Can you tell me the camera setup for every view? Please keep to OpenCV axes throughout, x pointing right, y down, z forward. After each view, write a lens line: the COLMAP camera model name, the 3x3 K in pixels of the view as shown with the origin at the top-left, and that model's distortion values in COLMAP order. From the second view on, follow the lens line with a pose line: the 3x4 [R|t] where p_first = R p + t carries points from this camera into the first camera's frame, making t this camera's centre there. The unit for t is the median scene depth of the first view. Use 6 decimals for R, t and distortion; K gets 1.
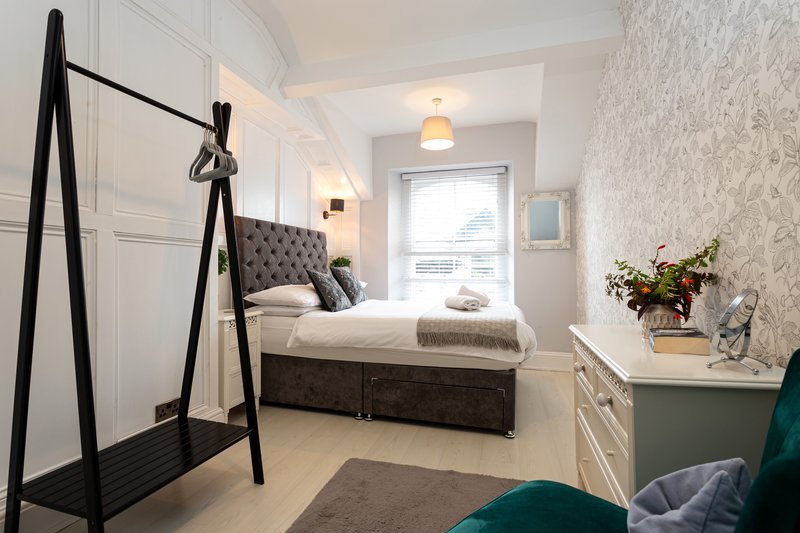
lens RADIAL K [[389.7, 0, 388.8], [0, 389.7, 267.8], [0, 0, 1]] dist [-0.000451, -0.000112]
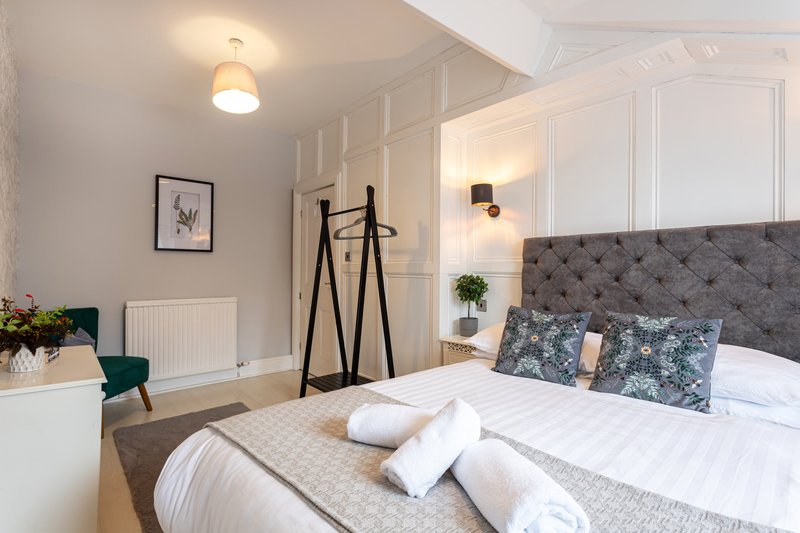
lens RADIAL K [[389.7, 0, 388.8], [0, 389.7, 267.8], [0, 0, 1]] dist [-0.000451, -0.000112]
pose [[-0.541125, -0.008418, -0.840900, 0.420057], [0.001151, 0.999942, -0.010751, -0.045276], [0.840941, -0.006785, -0.541084, 0.962180]]
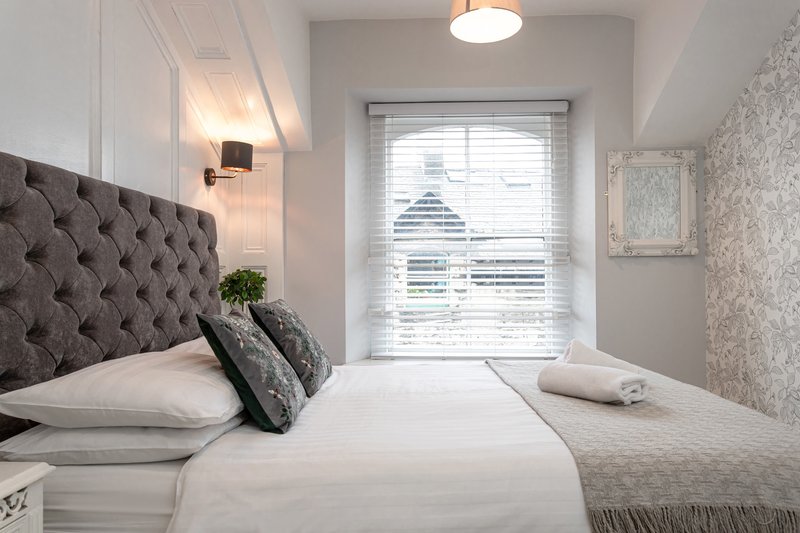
lens RADIAL K [[538.6, 0, 409.1], [0, 538.6, 280.6], [0, 0, 1]] dist [-0.000766, -0.000606]
pose [[0.964182, -0.005149, 0.265191, -0.126617], [0.004319, 0.999984, 0.003710, -0.018816], [-0.265206, -0.002432, 0.964189, 0.400108]]
